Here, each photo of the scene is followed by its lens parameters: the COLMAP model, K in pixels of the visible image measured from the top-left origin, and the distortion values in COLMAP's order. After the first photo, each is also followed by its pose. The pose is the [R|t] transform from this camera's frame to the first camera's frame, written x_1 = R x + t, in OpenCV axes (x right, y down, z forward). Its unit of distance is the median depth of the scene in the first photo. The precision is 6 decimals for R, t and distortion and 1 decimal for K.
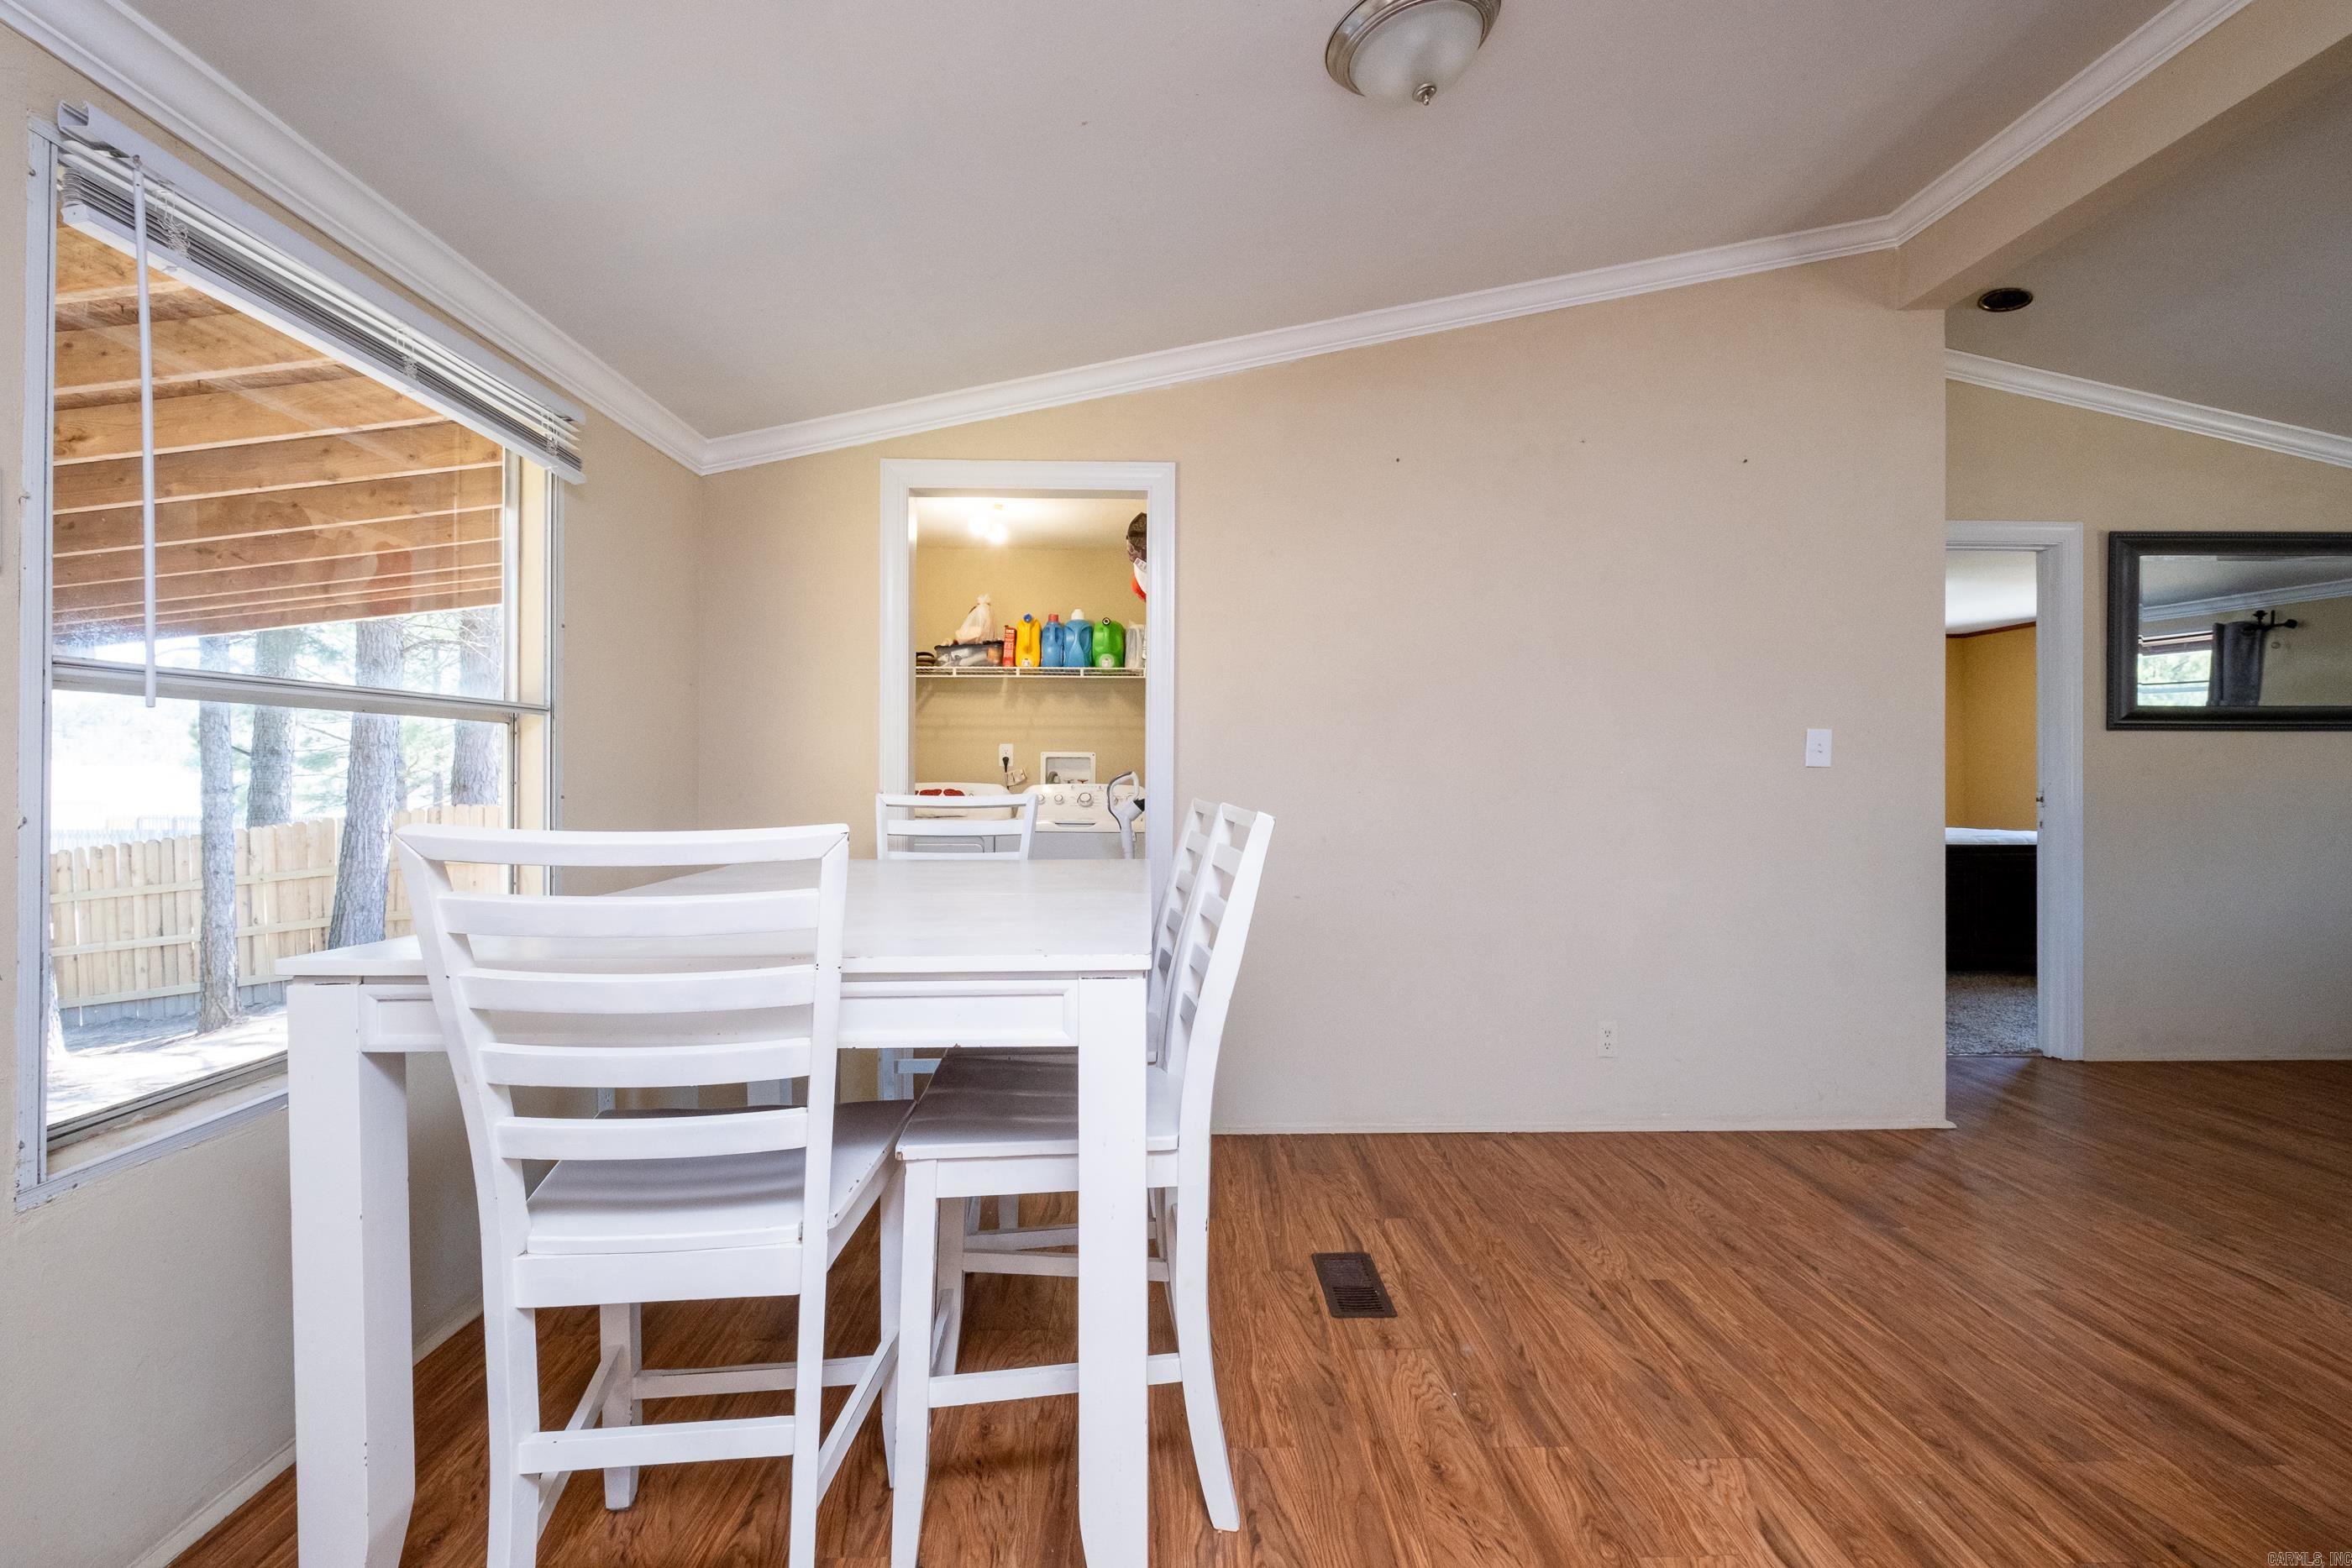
lens RADIAL K [[1062.2, 0, 1176.0], [0, 1062.2, 784.0], [0, 0, 1]] dist [-0.002207, -0.000576]
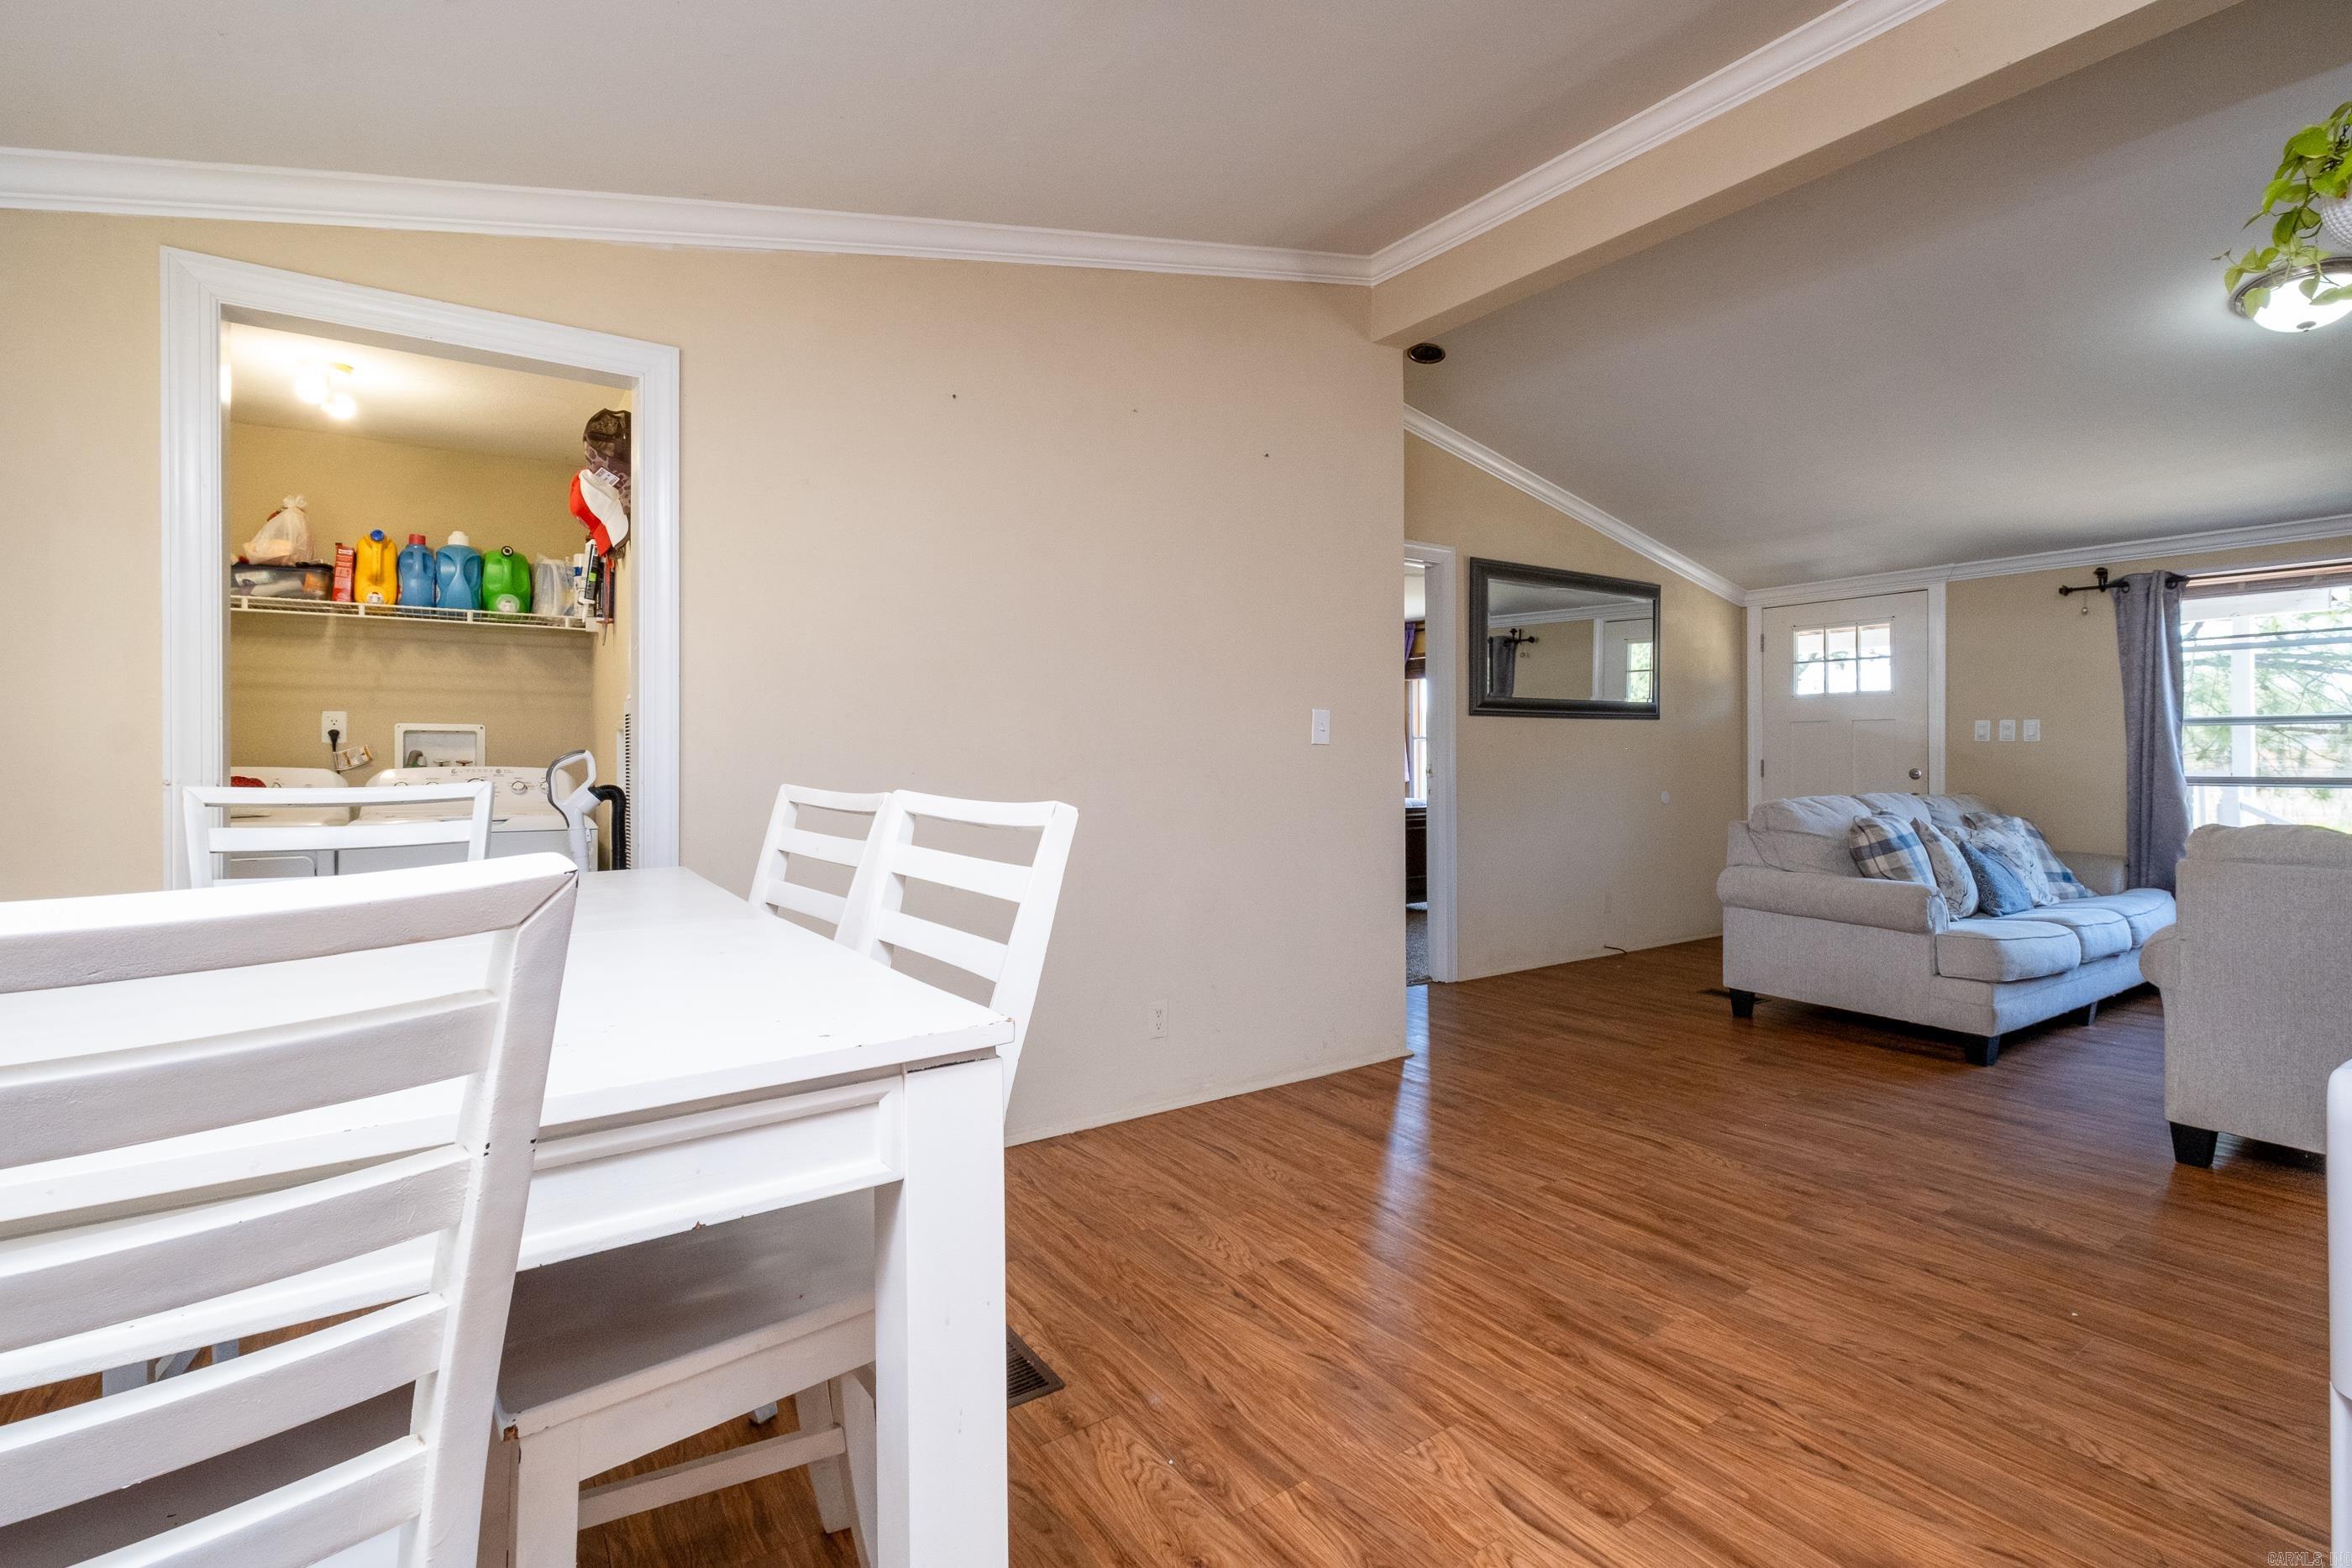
lens RADIAL K [[1075.5, 0, 1185.0], [0, 1075.5, 758.4], [0, 0, 1]] dist [-0.000006, -0.000341]
pose [[0.837433, -0.006359, 0.546503, -0.121392], [0.008465, 0.999963, -0.001335, -0.001150], [-0.546474, 0.005744, 0.837456, 0.146443]]
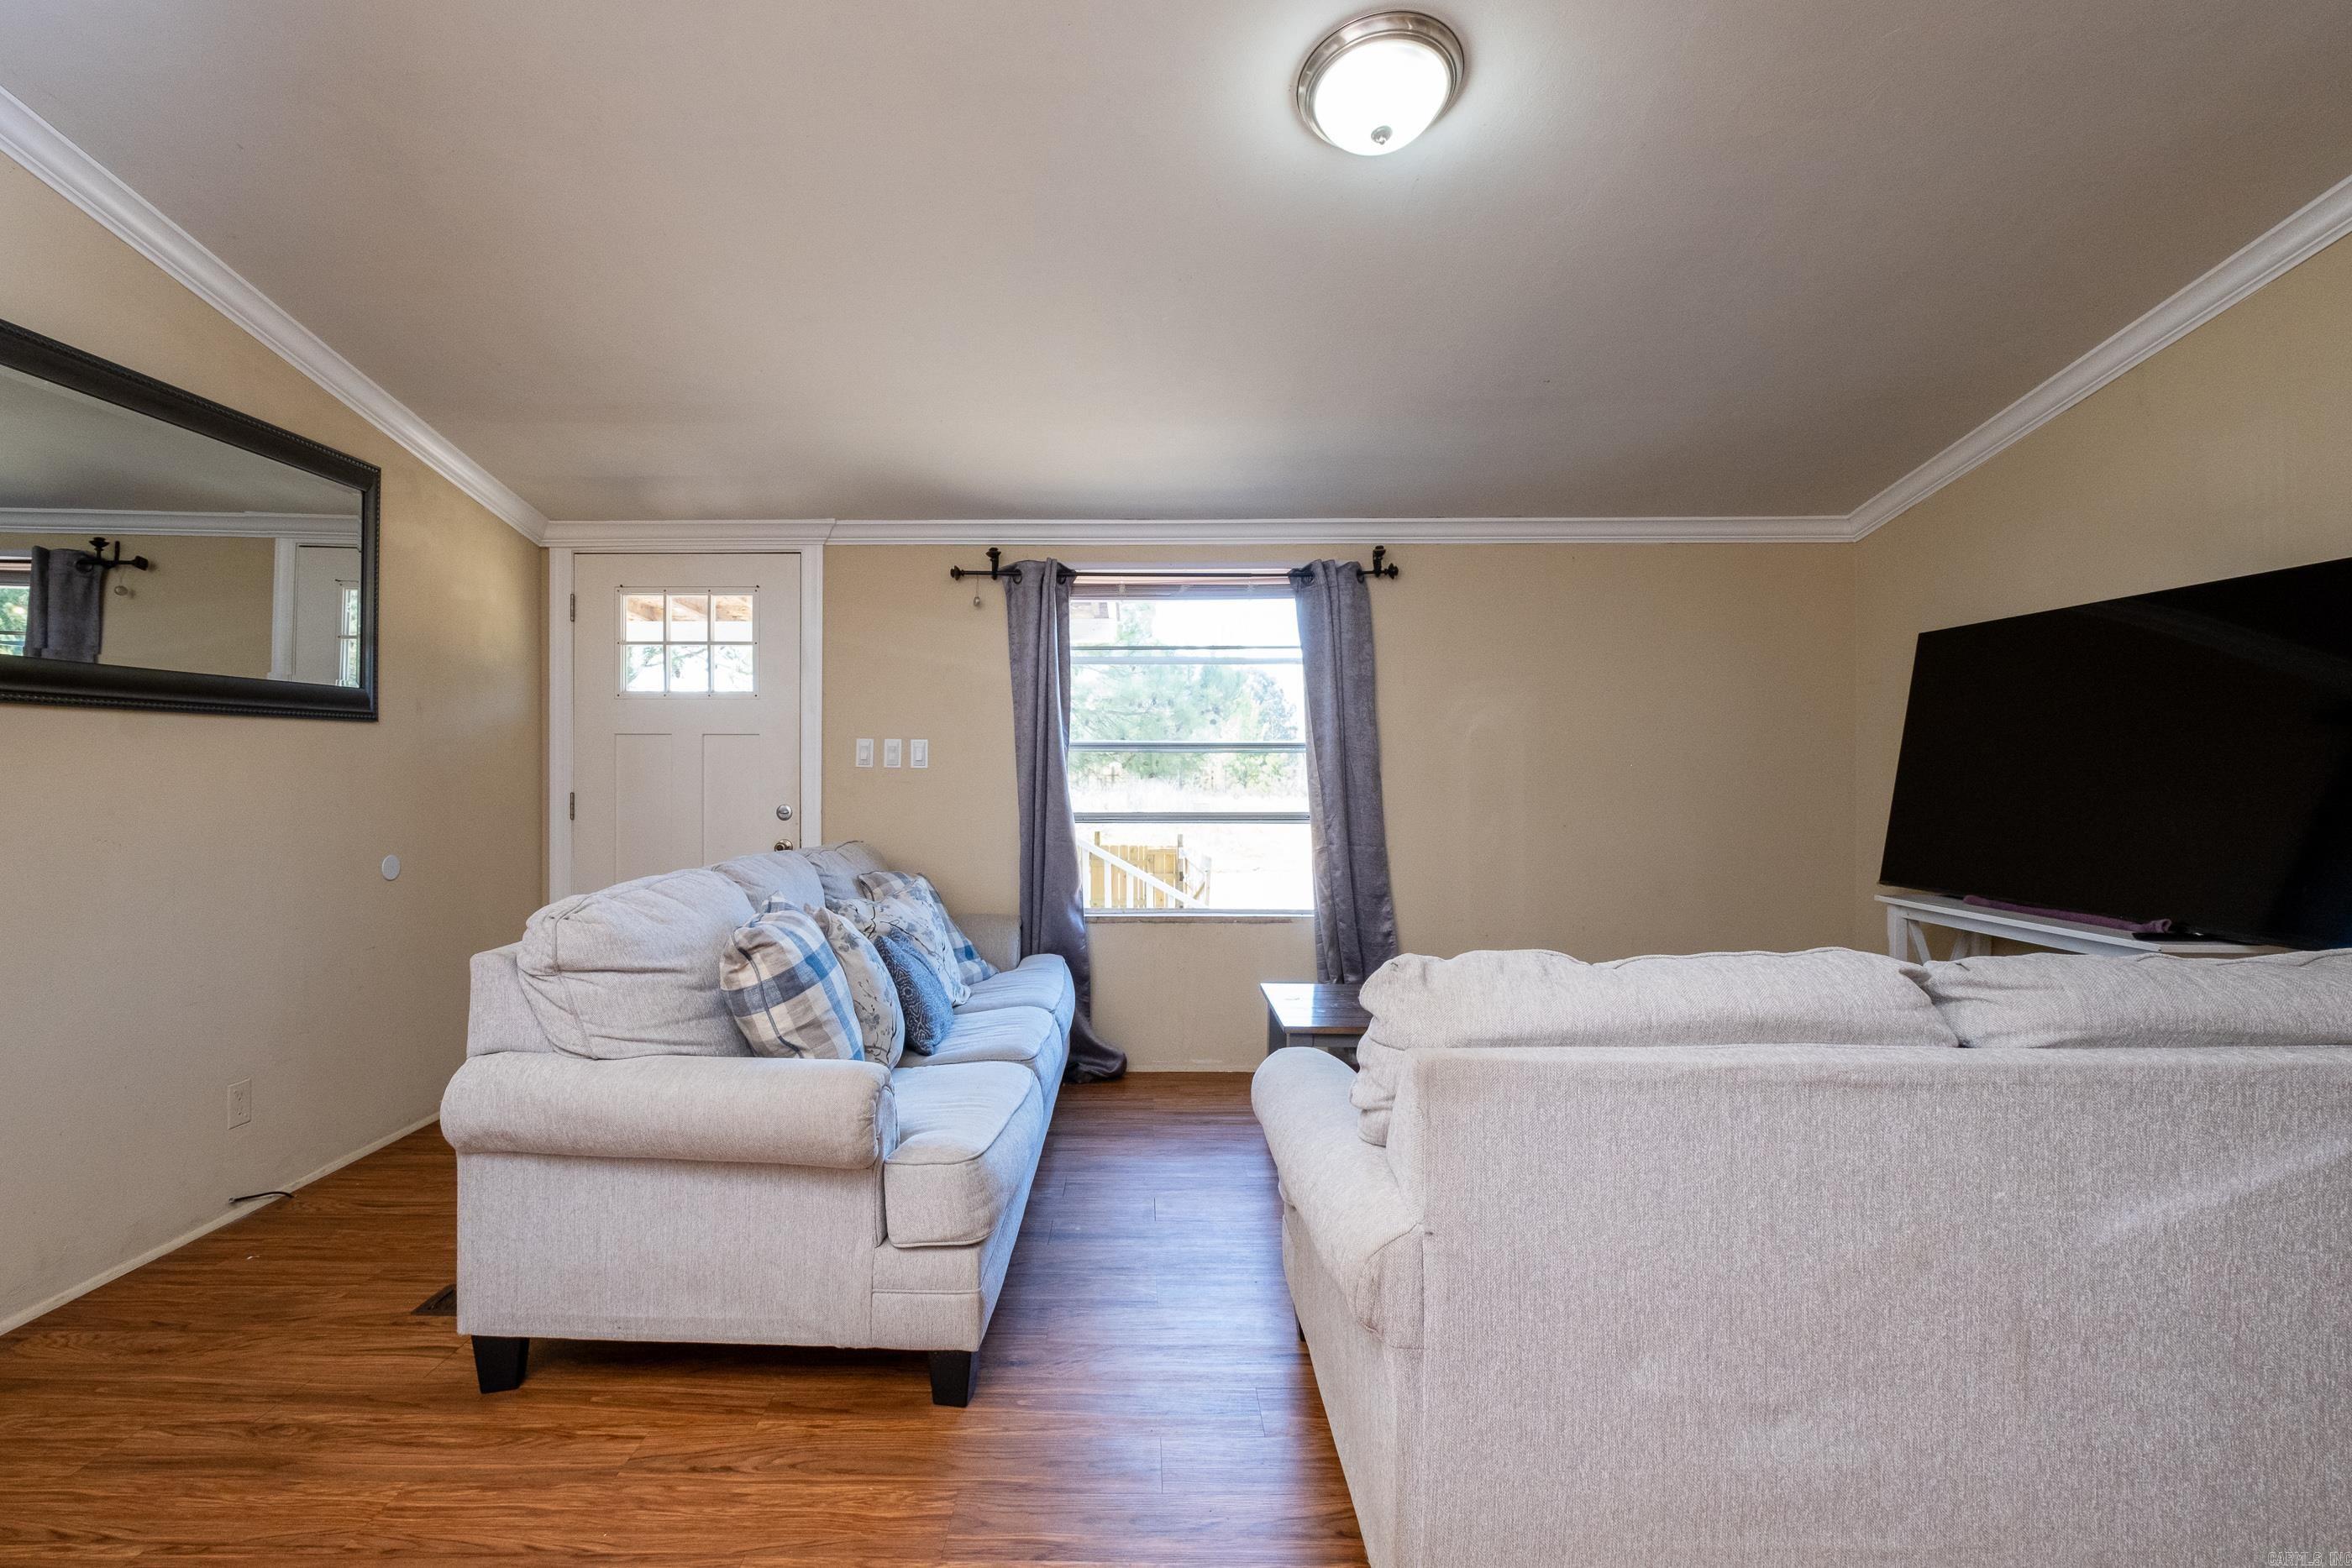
lens RADIAL K [[1074.0, 0, 1115.1], [0, 1074.0, 763.3], [0, 0, 1]] dist [-0.003018, -0.000182]
pose [[0.049229, 0.000913, 0.998787, 0.610519], [0.005530, 0.999984, -0.001186, -0.021007], [-0.998772, 0.005581, 0.049223, 0.518727]]
